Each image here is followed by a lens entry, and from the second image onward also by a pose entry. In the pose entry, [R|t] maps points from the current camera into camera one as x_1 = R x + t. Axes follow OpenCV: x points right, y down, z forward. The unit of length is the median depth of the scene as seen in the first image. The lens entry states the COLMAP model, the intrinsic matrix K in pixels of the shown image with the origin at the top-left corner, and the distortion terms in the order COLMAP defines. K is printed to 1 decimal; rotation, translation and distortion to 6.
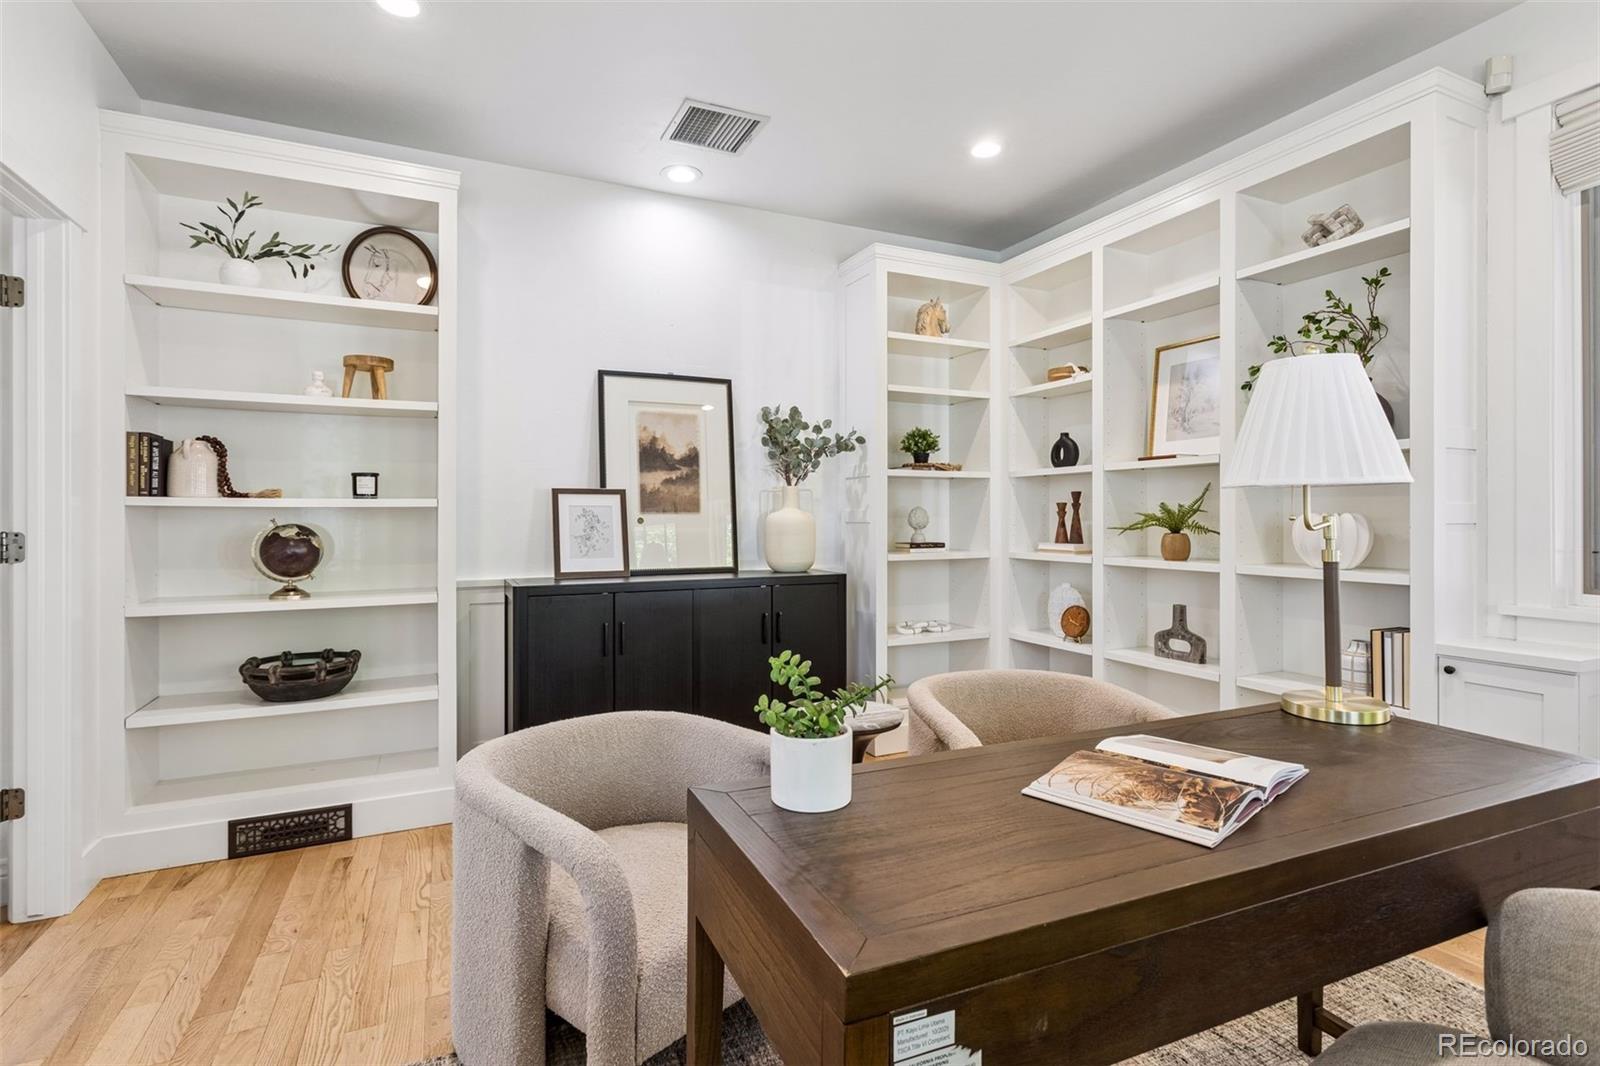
lens RADIAL K [[768.1, 0, 800.4], [0, 768.1, 520.2], [0, 0, 1]] dist [-0.000744, 0.001089]
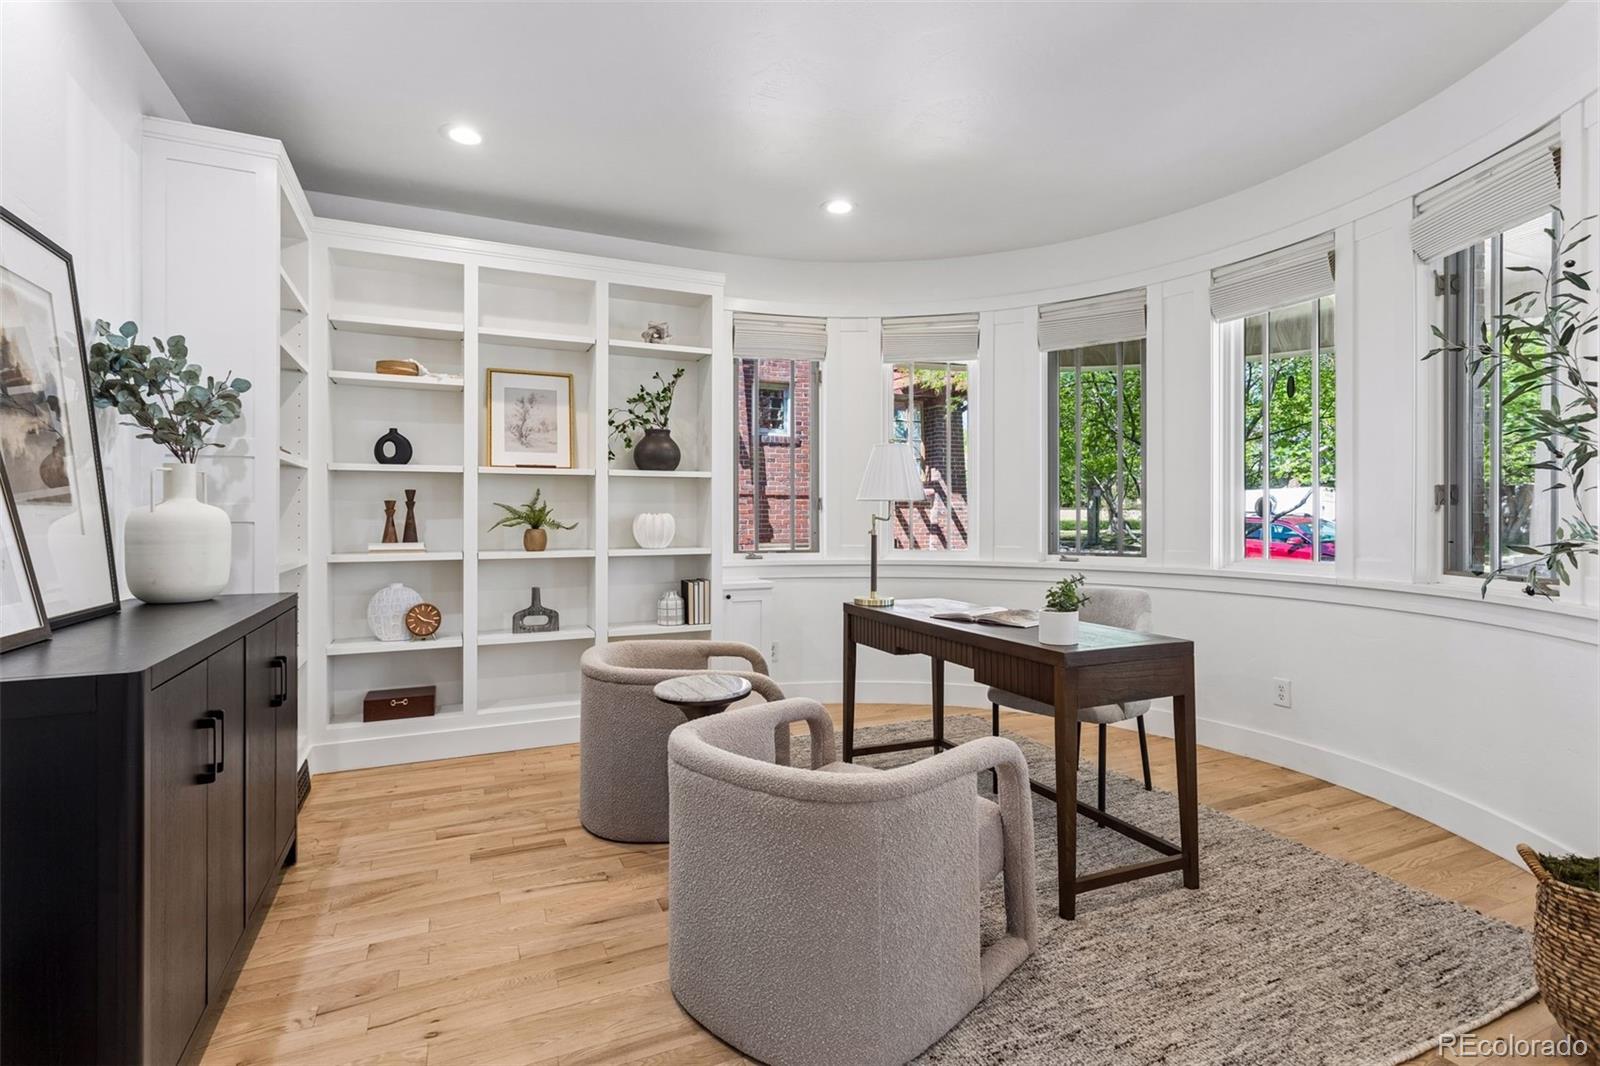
lens RADIAL K [[768.1, 0, 802.2], [0, 768.1, 524.6], [0, 0, 1]] dist [-0.000744, 0.001089]
pose [[0.002192, -0.007686, 0.999968, -0.681361], [0.005831, 0.999954, 0.007673, 0.002842], [-0.999981, 0.005814, 0.002236, 0.532260]]
